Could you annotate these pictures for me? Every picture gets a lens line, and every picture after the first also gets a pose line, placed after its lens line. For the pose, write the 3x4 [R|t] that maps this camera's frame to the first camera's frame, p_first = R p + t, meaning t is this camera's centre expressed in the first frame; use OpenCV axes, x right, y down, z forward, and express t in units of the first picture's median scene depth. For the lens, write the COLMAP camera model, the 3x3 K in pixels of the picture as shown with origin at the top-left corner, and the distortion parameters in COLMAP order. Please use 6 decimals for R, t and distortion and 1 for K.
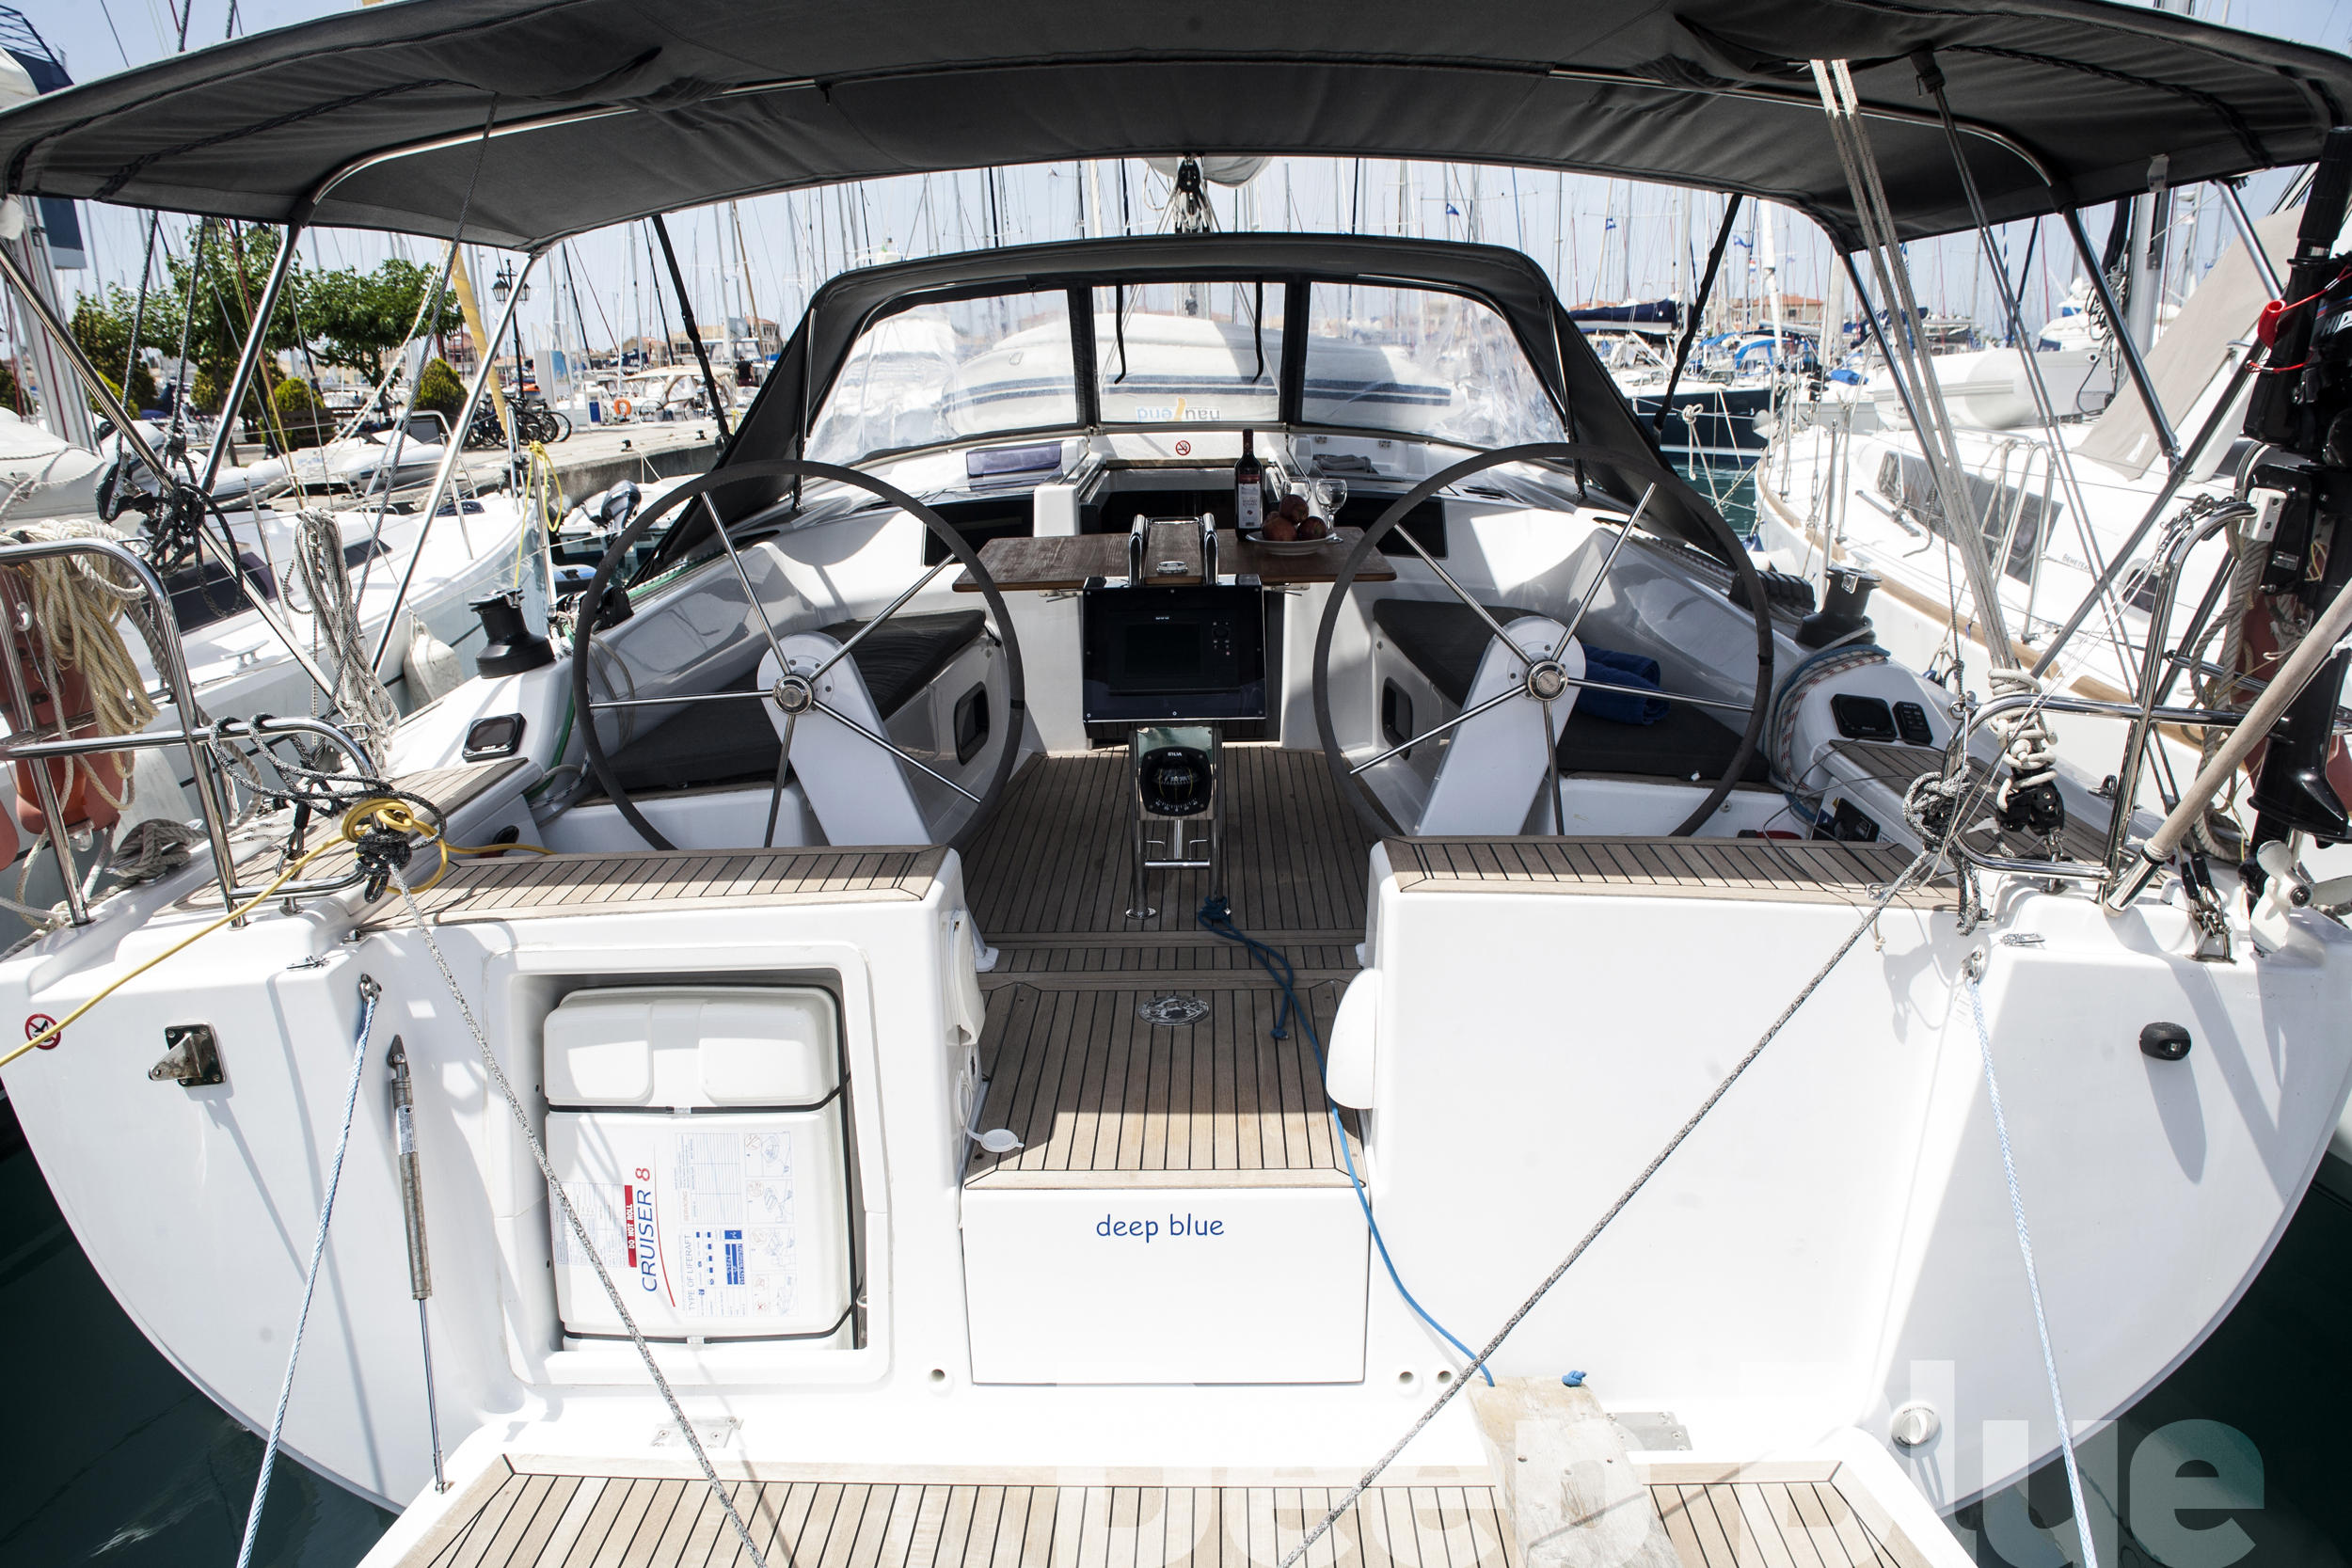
lens RADIAL K [[1615.0, 0, 1177.5], [0, 1615.0, 783.5], [0, 0, 1]] dist [-0.089646, 0.056135]
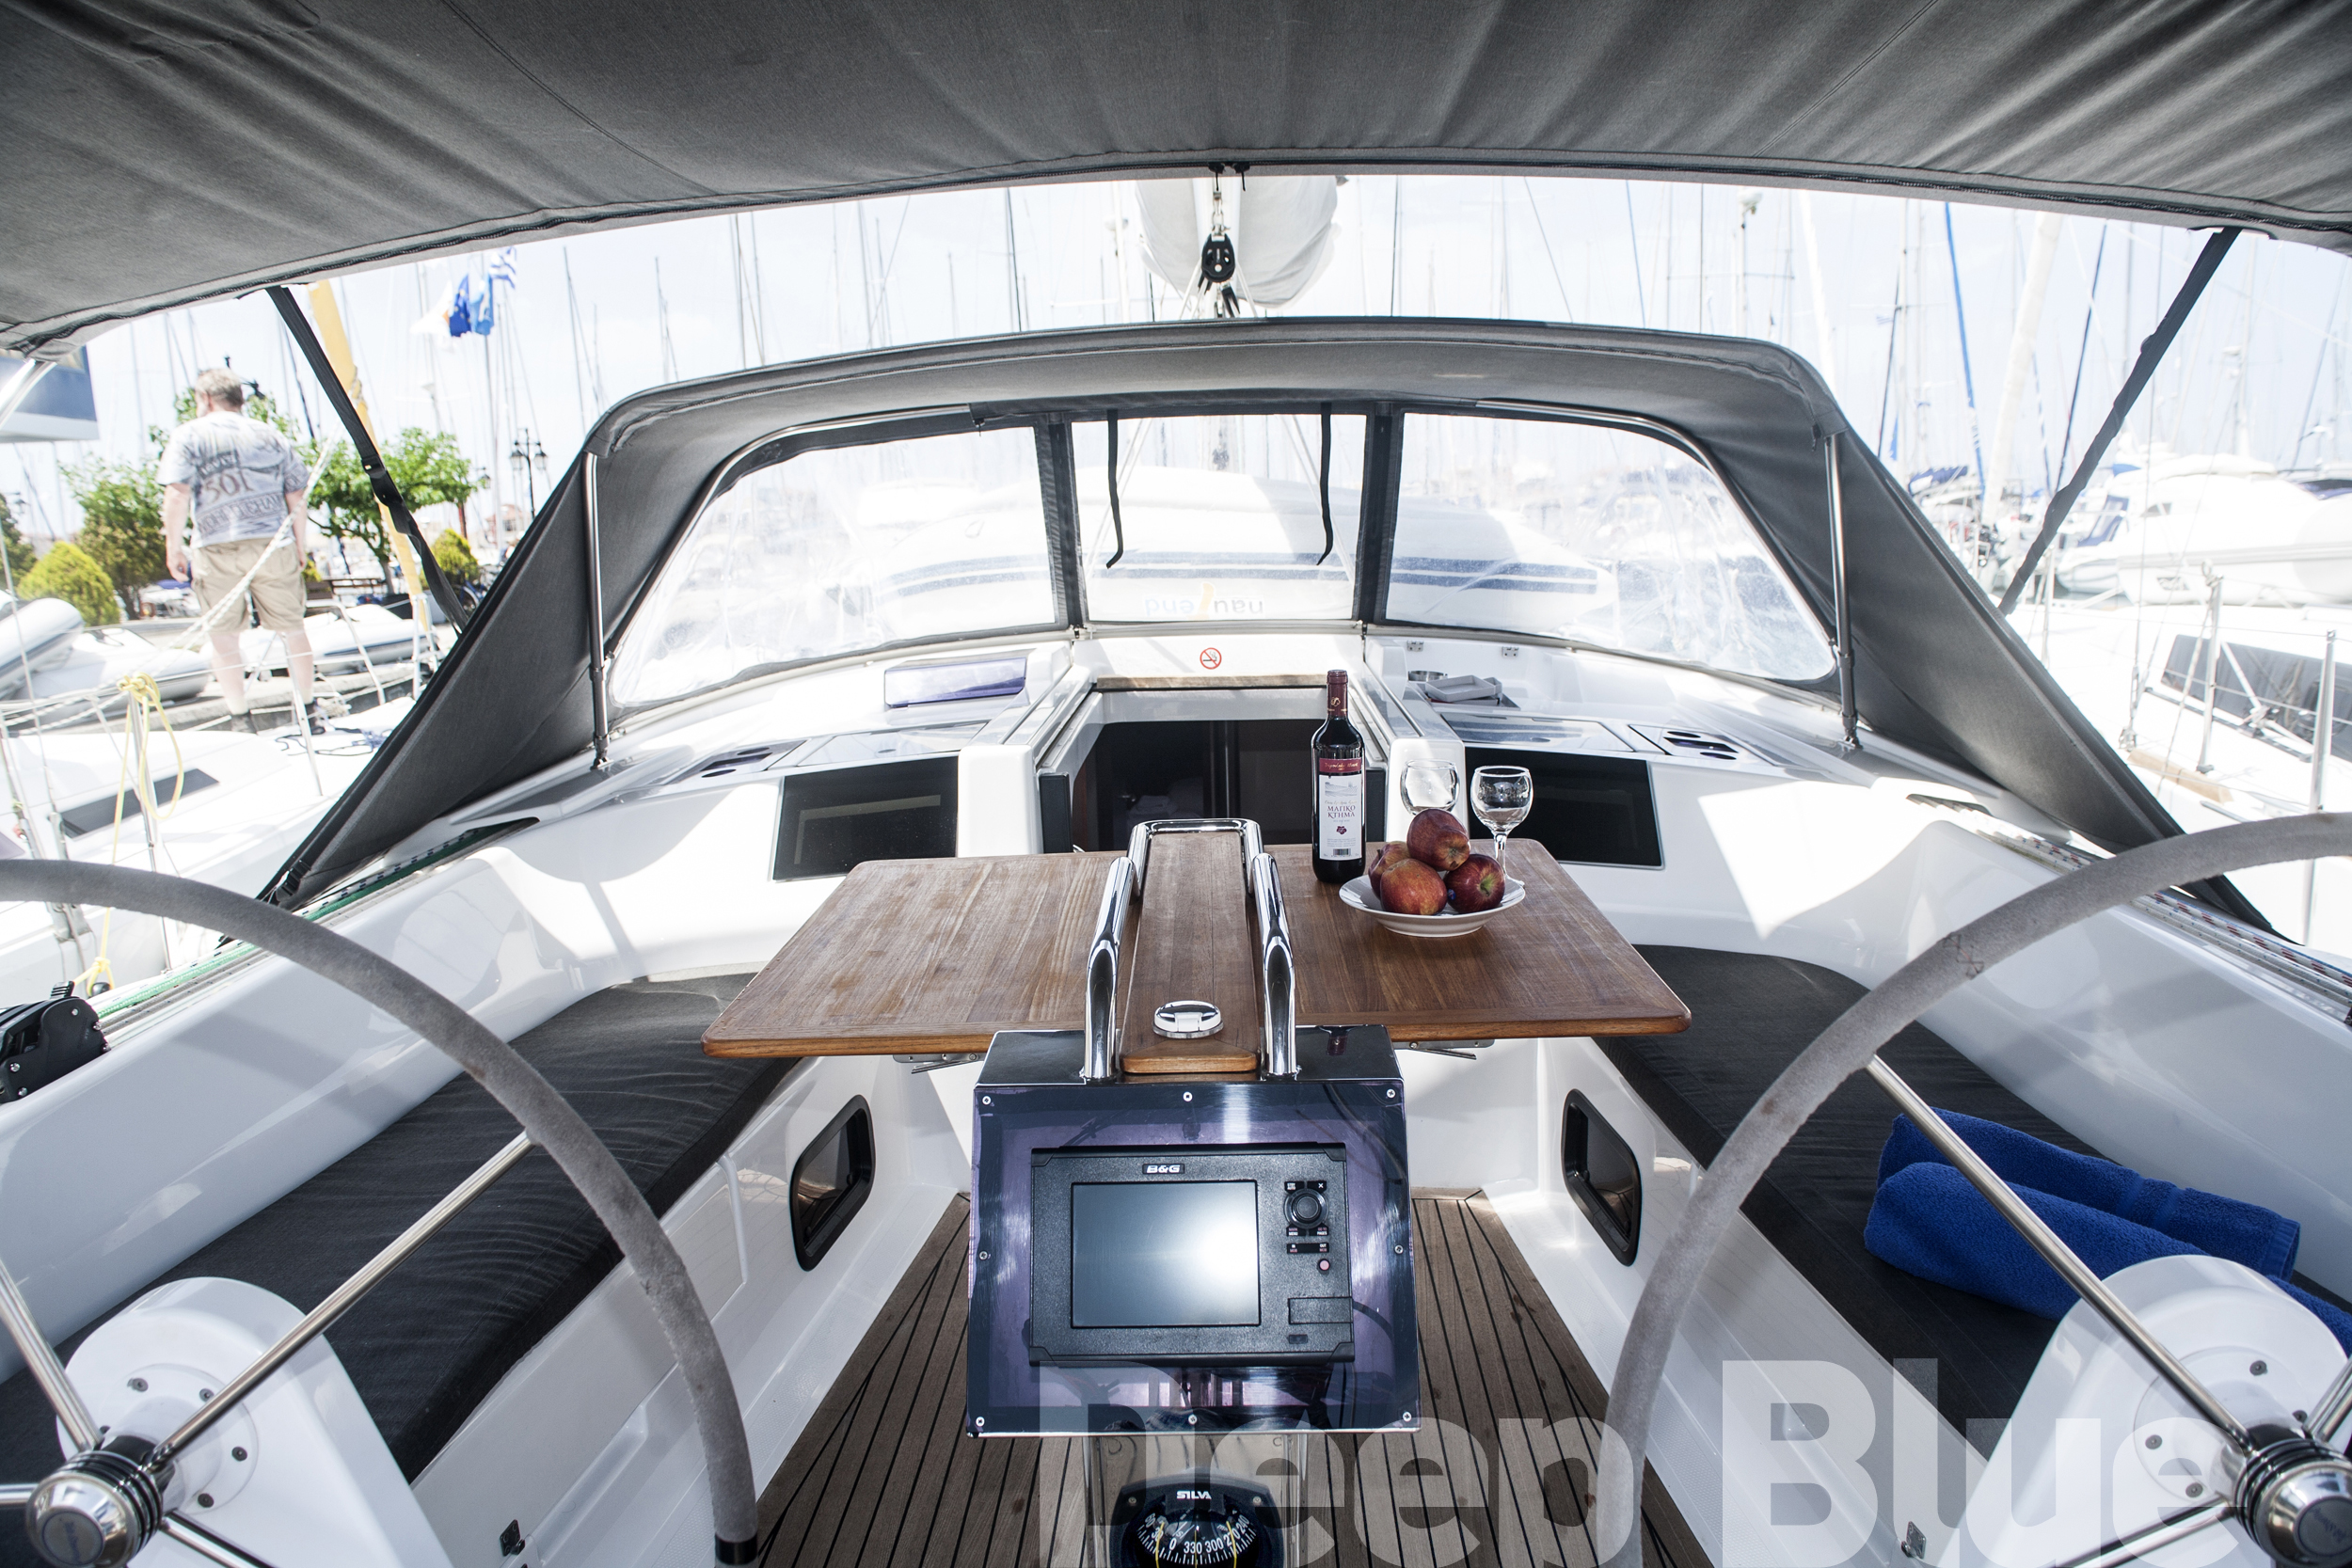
lens RADIAL K [[1615.0, 0, 1171.7], [0, 1615.0, 785.1], [0, 0, 1]] dist [-0.089646, 0.056135]
pose [[0.999794, -0.002431, -0.020156, 0.000668], [0.000498, 0.995446, -0.095324, -0.098238], [0.020296, 0.095295, 0.995242, 0.355868]]
